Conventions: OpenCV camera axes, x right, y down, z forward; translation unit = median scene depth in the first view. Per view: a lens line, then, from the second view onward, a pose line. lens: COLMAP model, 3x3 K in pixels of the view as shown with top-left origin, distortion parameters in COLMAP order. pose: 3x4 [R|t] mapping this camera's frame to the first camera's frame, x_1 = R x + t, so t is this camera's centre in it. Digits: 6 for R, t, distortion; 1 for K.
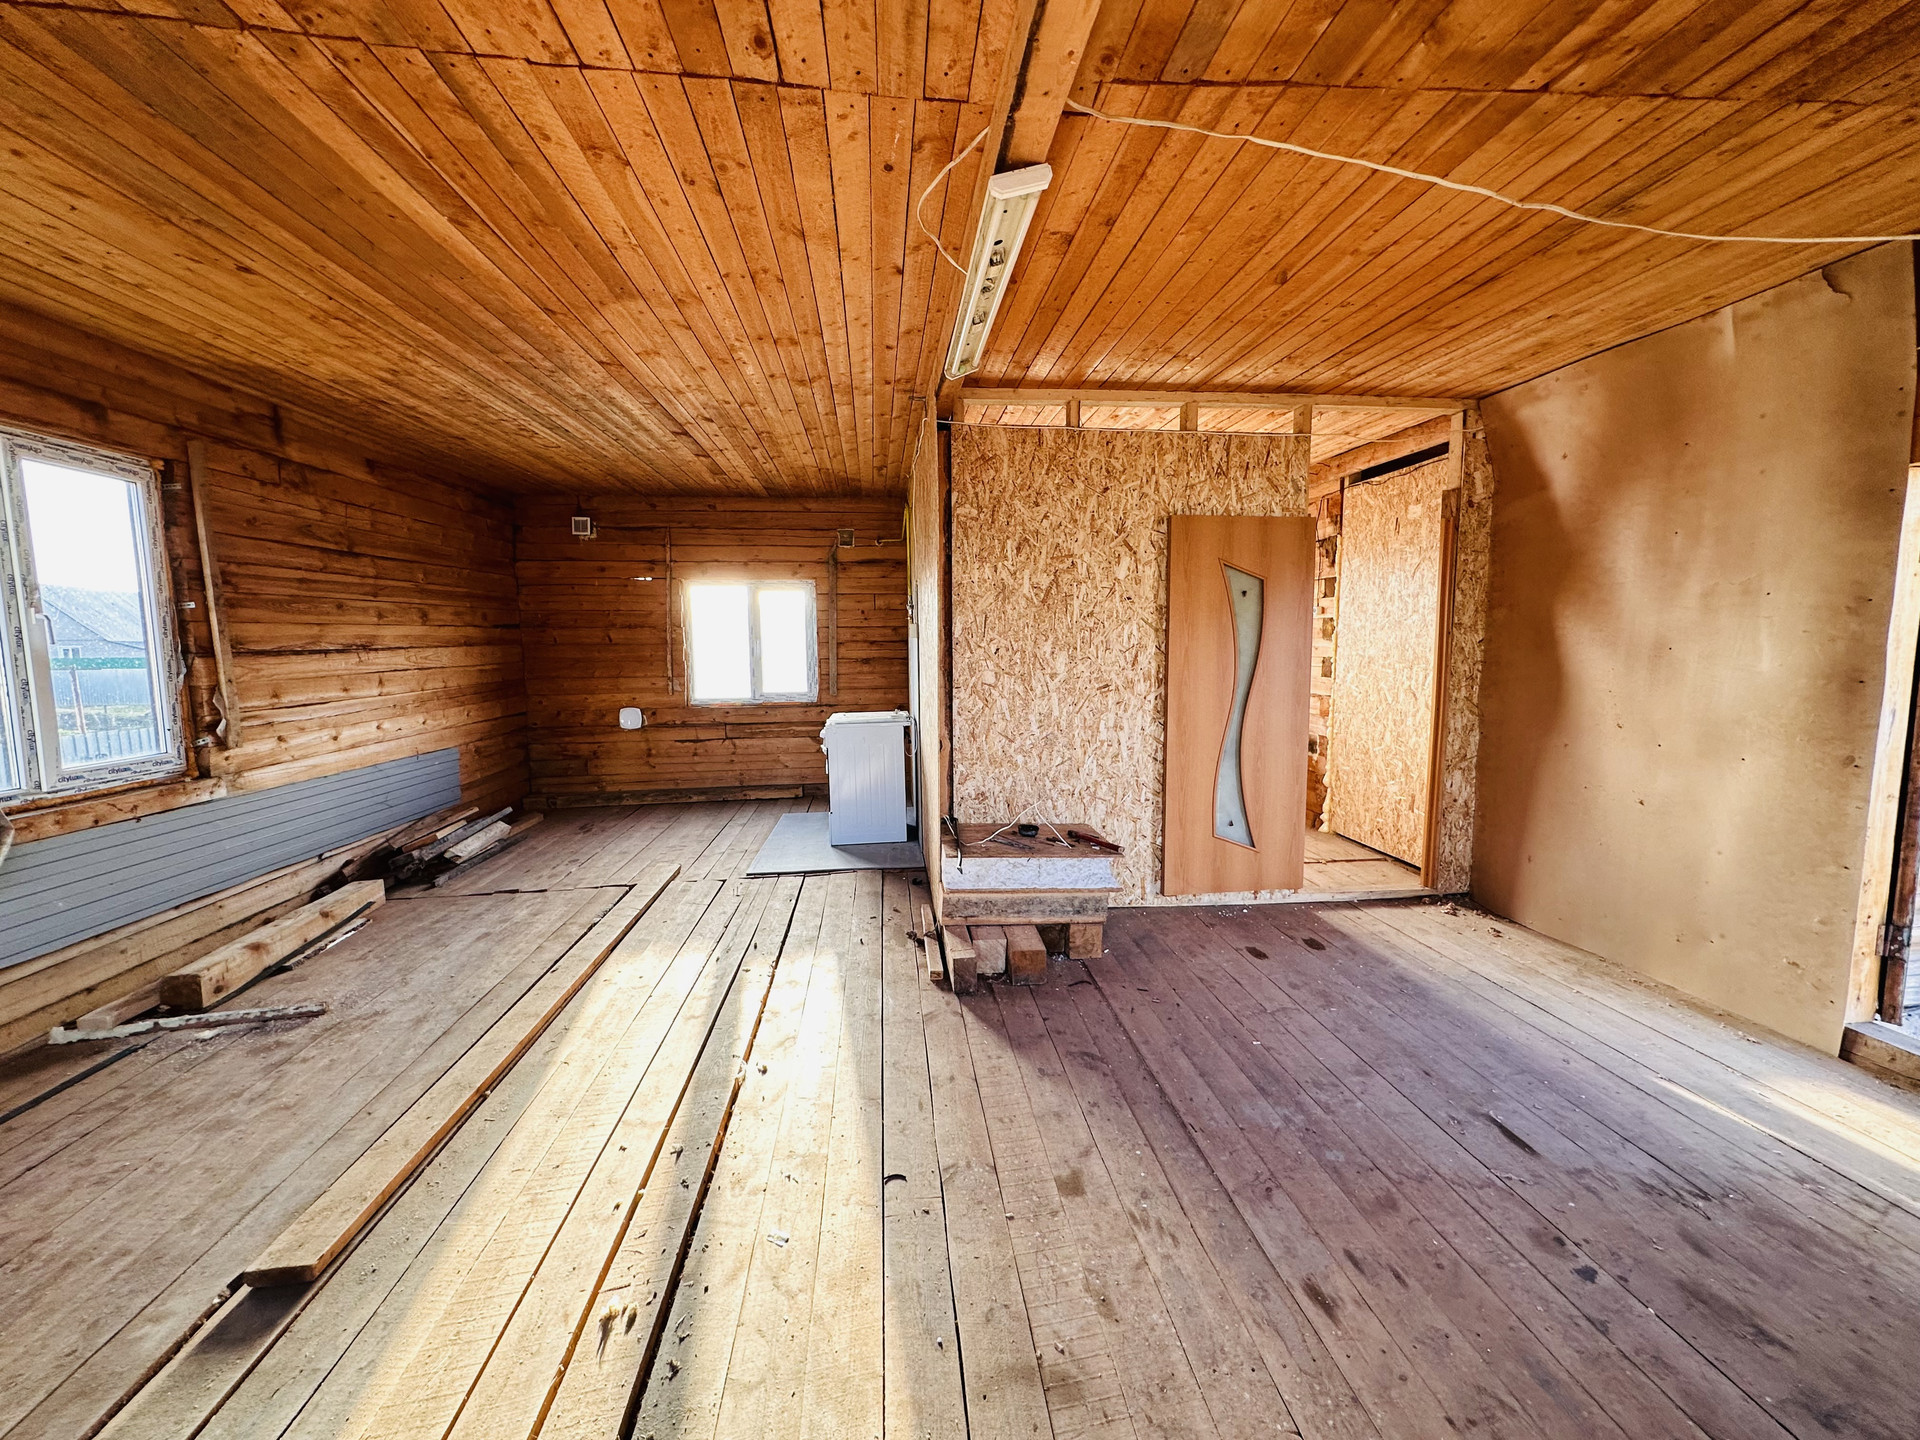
lens RADIAL K [[766.3, 0, 960.0], [0, 766.3, 720.0], [0, 0, 1]] dist [-0.005167, 0.001541]
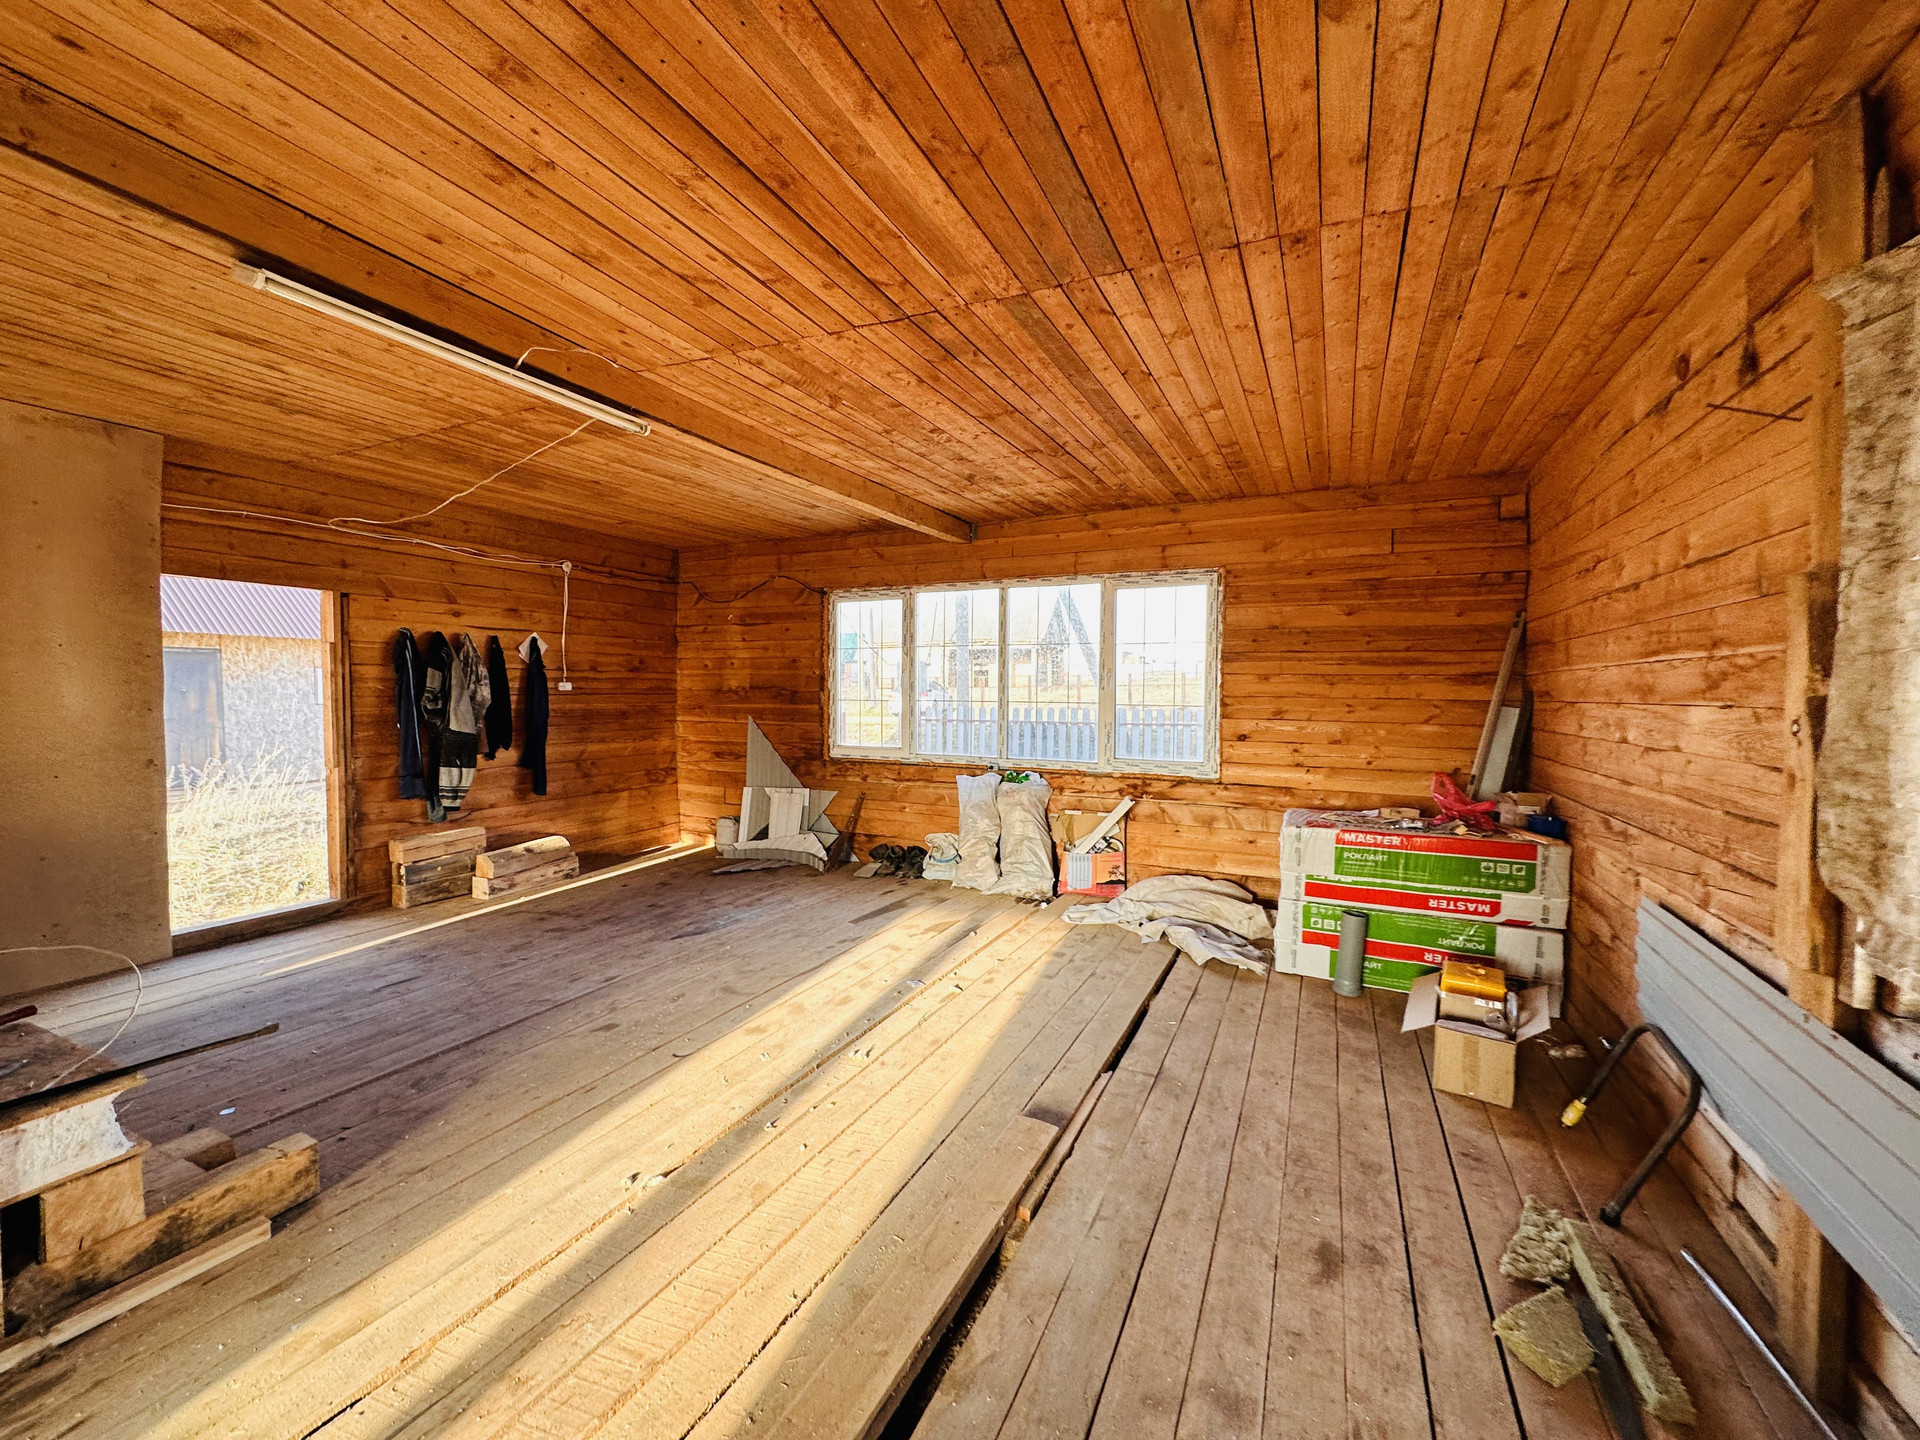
lens RADIAL K [[766.3, 0, 960.0], [0, 766.3, 720.0], [0, 0, 1]] dist [-0.005167, 0.001541]
pose [[-0.849986, -0.023694, 0.526272, -0.563461], [0.049915, 0.990871, 0.125230, -0.078831], [-0.524435, 0.132713, -0.841044, 0.815547]]
